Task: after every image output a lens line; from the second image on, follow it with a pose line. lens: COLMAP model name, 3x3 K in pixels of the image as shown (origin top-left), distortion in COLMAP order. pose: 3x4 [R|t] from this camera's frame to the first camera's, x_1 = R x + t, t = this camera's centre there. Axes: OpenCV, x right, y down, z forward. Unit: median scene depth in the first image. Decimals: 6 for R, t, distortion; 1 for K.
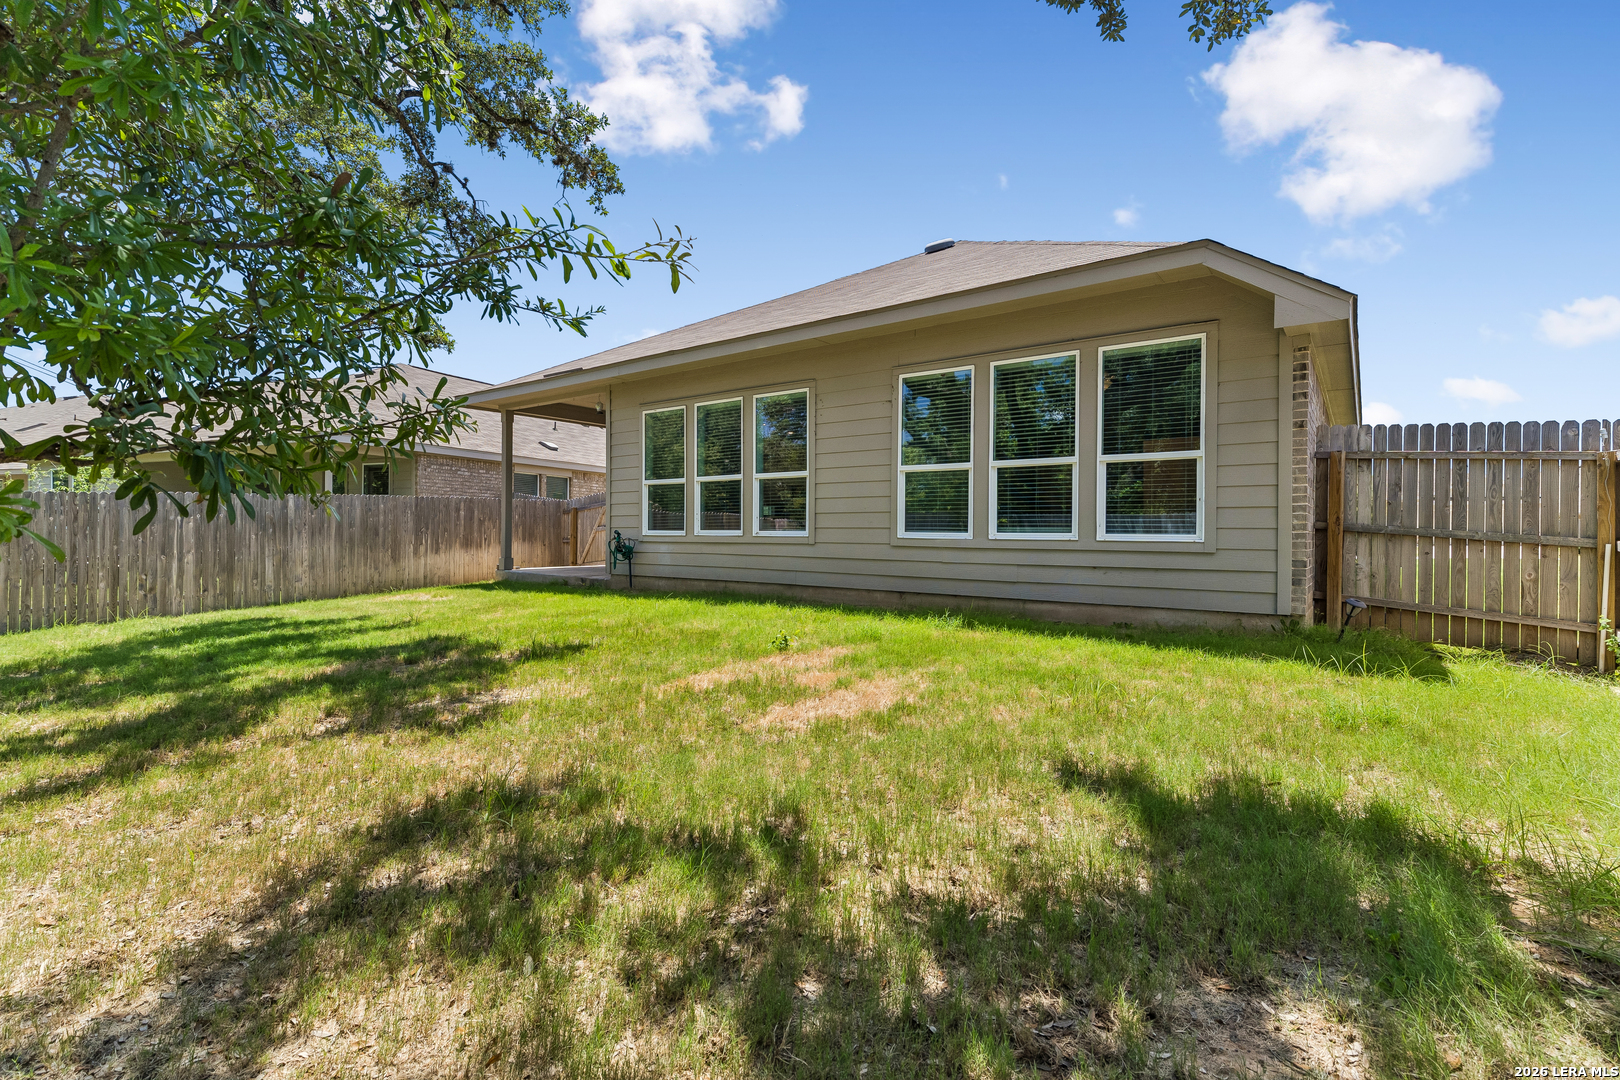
lens RADIAL K [[744.9, 0, 787.9], [0, 744.9, 533.9], [0, 0, 1]] dist [0.002893, 0.000151]
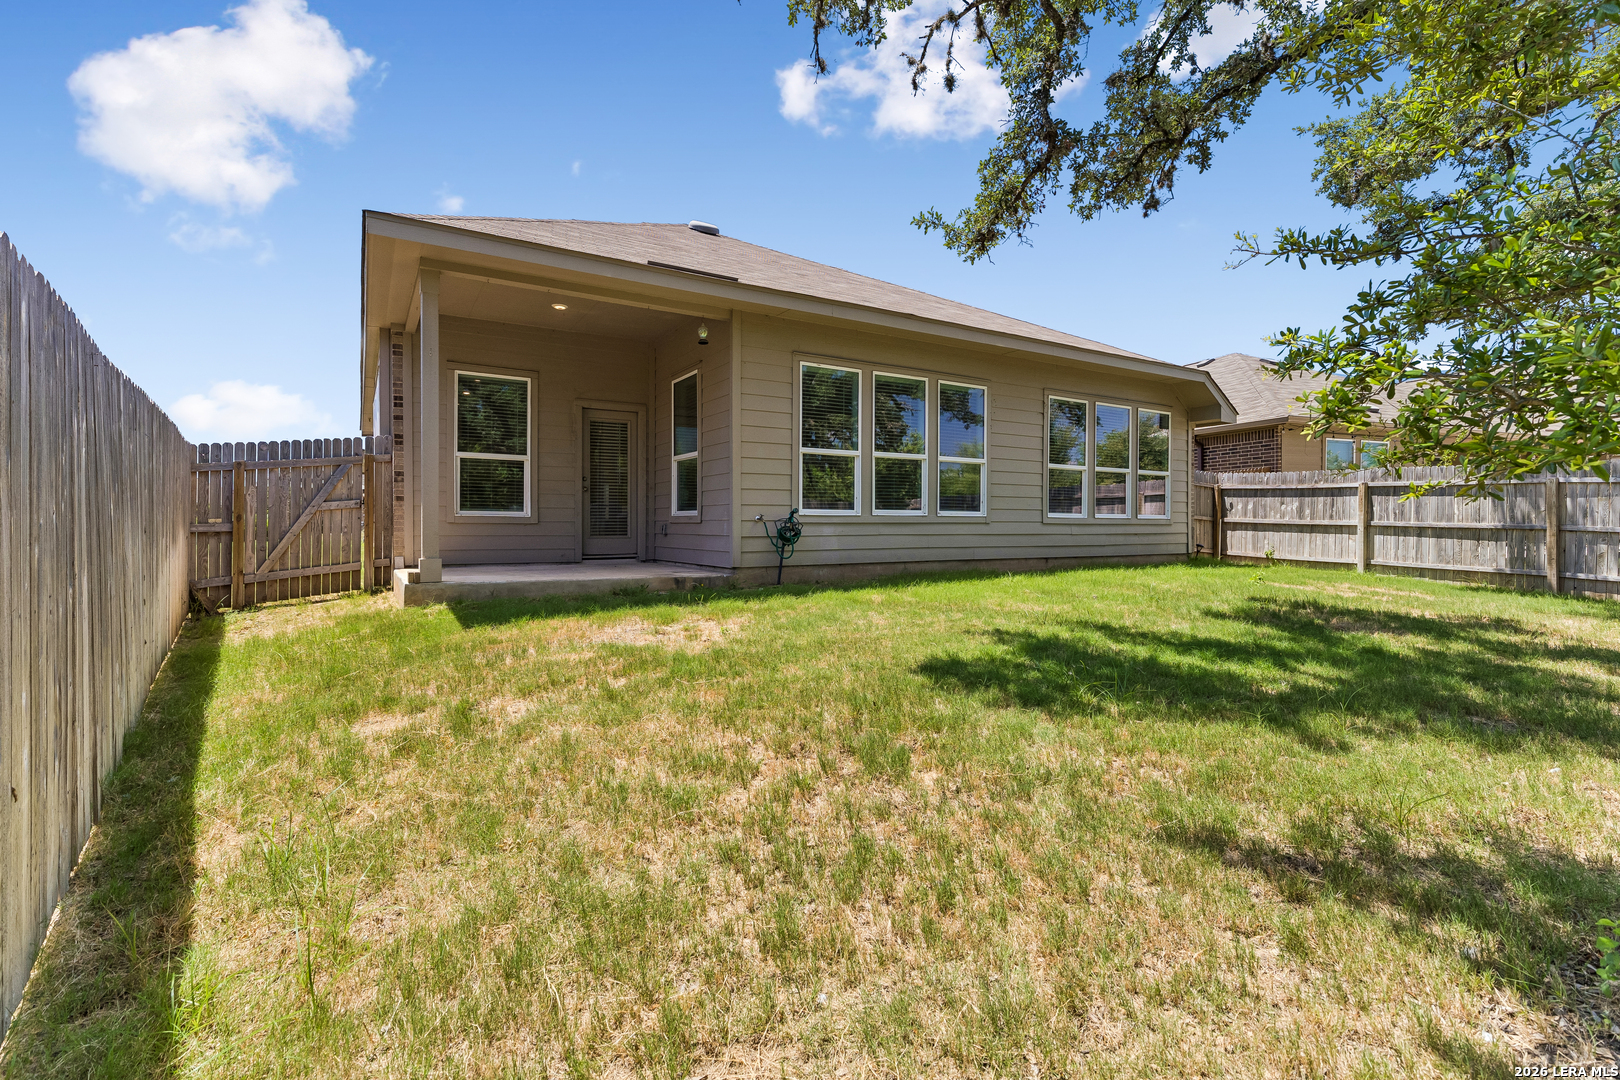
lens RADIAL K [[744.9, 0, 814.0], [0, 744.9, 538.3], [0, 0, 1]] dist [0.002893, 0.000151]
pose [[0.351850, -0.024041, 0.935748, -1.036067], [0.001913, 0.999687, 0.024964, 0.007119], [-0.936054, -0.006994, 0.351786, 0.766306]]
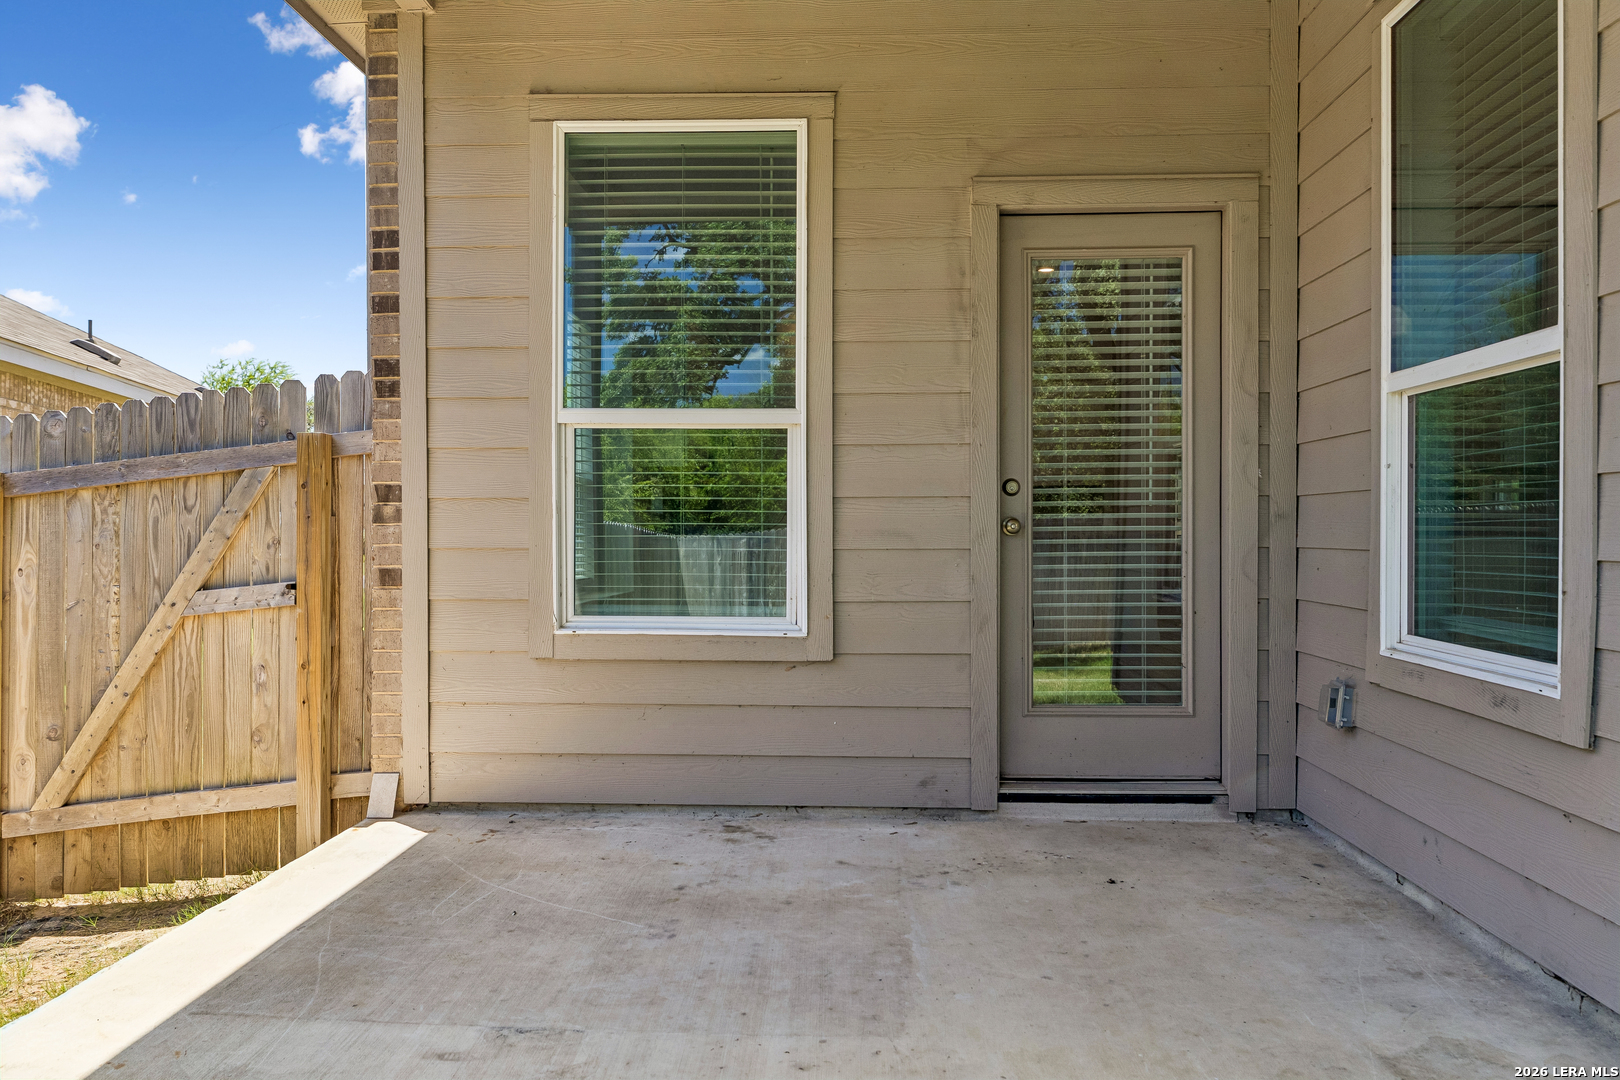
lens RADIAL K [[1226.8, 0, 809.8], [0, 1226.8, 534.7], [0, 0, 1]] dist [0.008531, -0.001484]
pose [[0.810512, -0.014105, 0.585552, -0.499251], [0.011134, 0.999900, 0.008674, -0.037283], [-0.585616, -0.000511, 0.810589, 1.111213]]
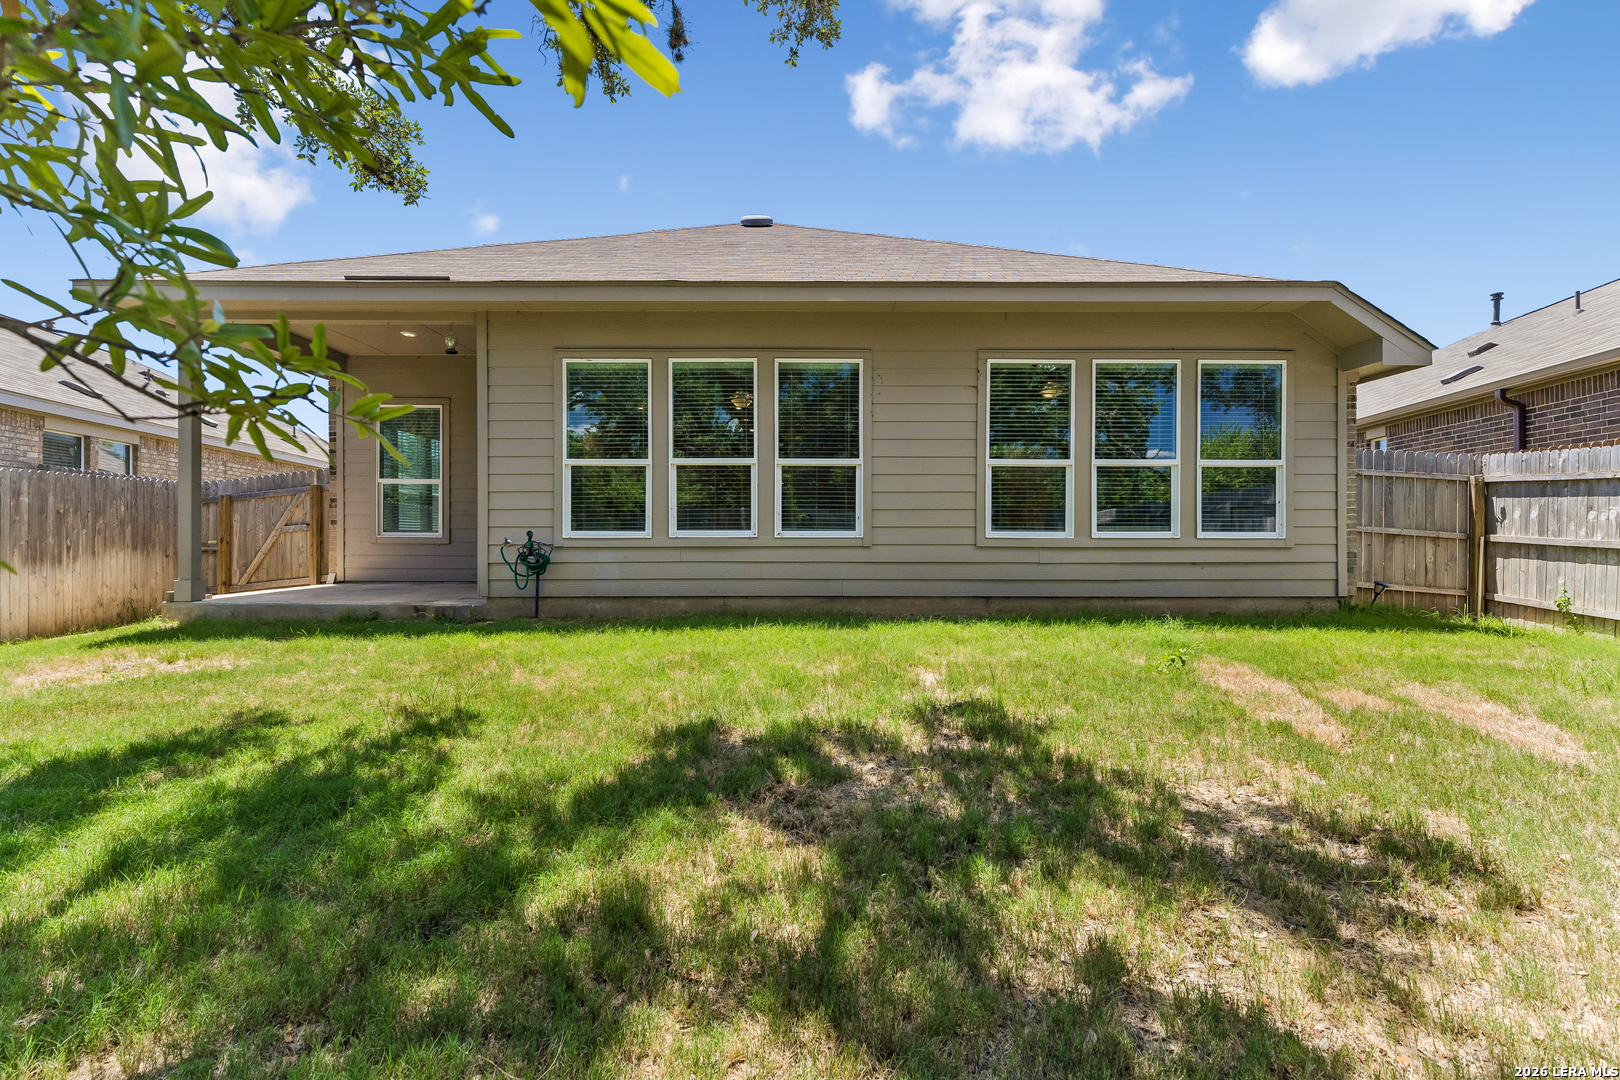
lens RADIAL K [[744.9, 0, 805.2], [0, 744.9, 530.2], [0, 0, 1]] dist [0.002893, 0.000151]
pose [[0.786289, -0.004340, 0.617844, -0.487545], [0.006351, 0.999979, -0.001058, -0.003700], [-0.617827, 0.004756, 0.786300, 0.349066]]
